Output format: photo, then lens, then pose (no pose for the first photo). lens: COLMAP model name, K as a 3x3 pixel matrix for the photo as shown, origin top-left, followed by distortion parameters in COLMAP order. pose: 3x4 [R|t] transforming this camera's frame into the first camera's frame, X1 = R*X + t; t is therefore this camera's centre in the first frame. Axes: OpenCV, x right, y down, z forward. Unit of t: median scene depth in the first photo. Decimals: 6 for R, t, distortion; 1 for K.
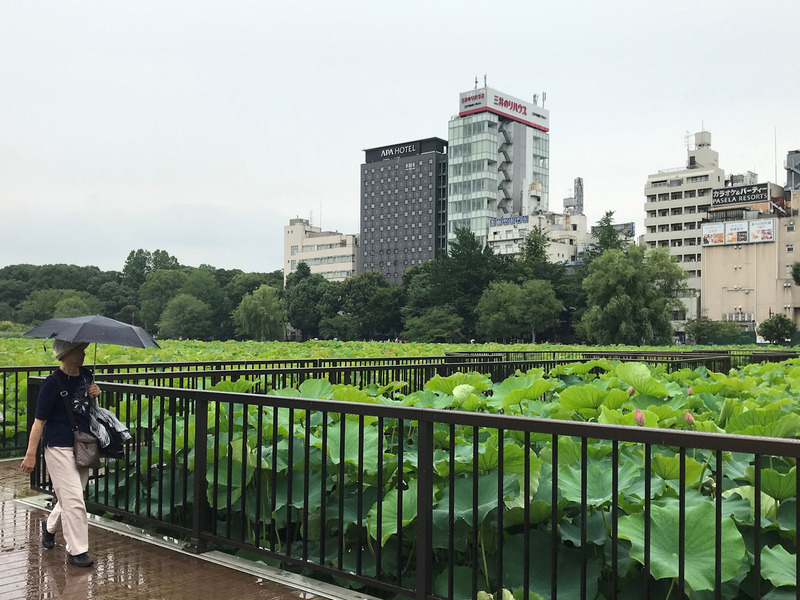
lens RADIAL K [[830.3, 0, 394.2], [0, 830.3, 300.4], [0, 0, 1]] dist [0.018436, 0.000000]
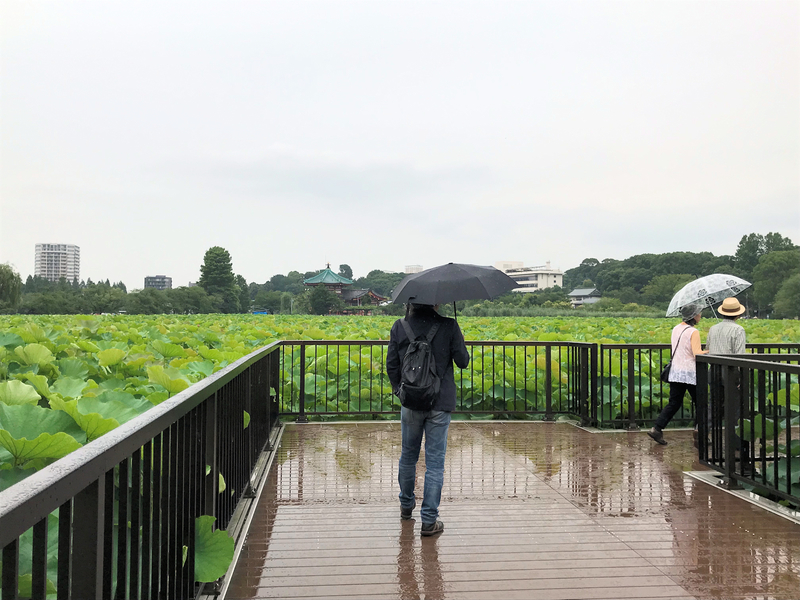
lens RADIAL K [[830.3, 0, 402.8], [0, 830.3, 299.5], [0, 0, 1]] dist [0.018436, 0.000000]
pose [[0.730828, -0.015236, -0.682391, 0.109097], [0.030649, 0.999475, 0.010508, -0.002581], [0.681873, -0.028595, 0.730911, -0.095625]]
